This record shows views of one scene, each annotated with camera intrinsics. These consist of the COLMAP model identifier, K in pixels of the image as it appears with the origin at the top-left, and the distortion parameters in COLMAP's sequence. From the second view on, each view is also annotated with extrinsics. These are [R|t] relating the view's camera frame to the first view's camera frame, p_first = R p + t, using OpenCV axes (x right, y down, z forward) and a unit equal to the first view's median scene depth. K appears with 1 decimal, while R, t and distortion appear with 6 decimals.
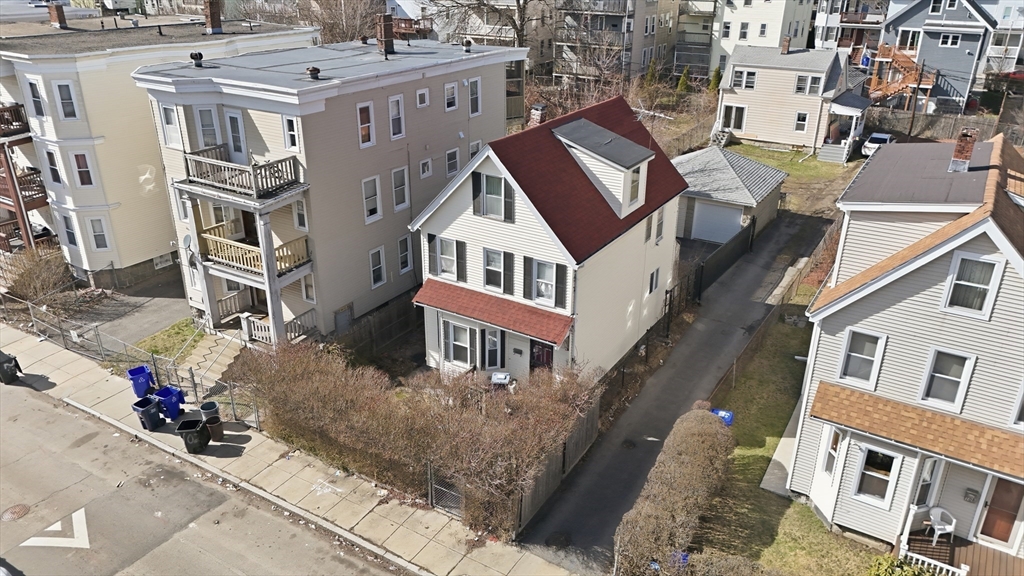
lens RADIAL K [[755.2, 0, 513.0], [0, 755.2, 291.2], [0, 0, 1]] dist [0.064747, -0.054692]
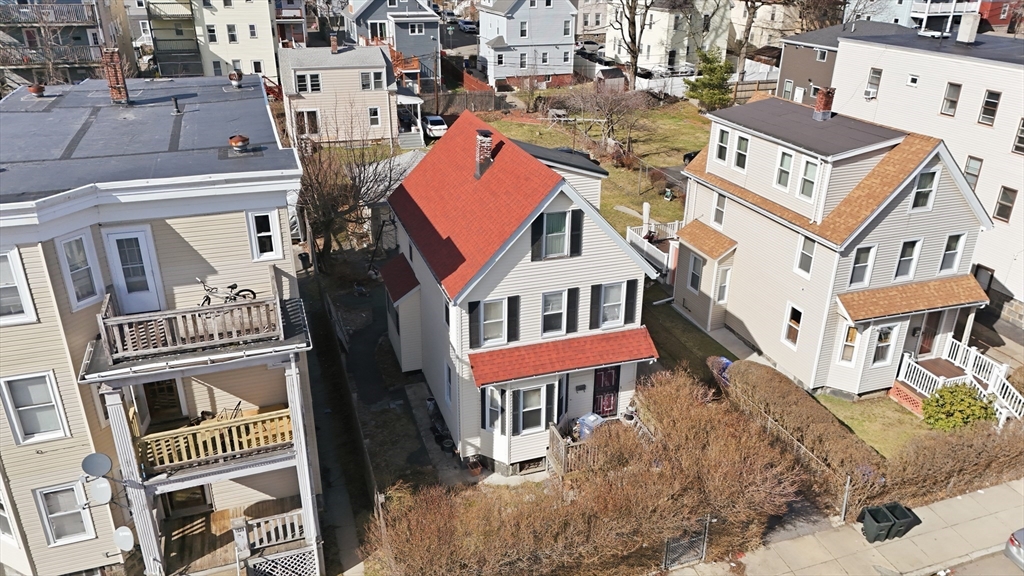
lens RADIAL K [[755.2, 0, 517.0], [0, 755.2, 286.6], [0, 0, 1]] dist [0.064747, -0.054692]
pose [[0.632568, -0.318869, 0.705819, -0.629506], [0.315782, 0.938313, 0.140893, -0.184418], [-0.707205, 0.133761, 0.694240, 0.366649]]
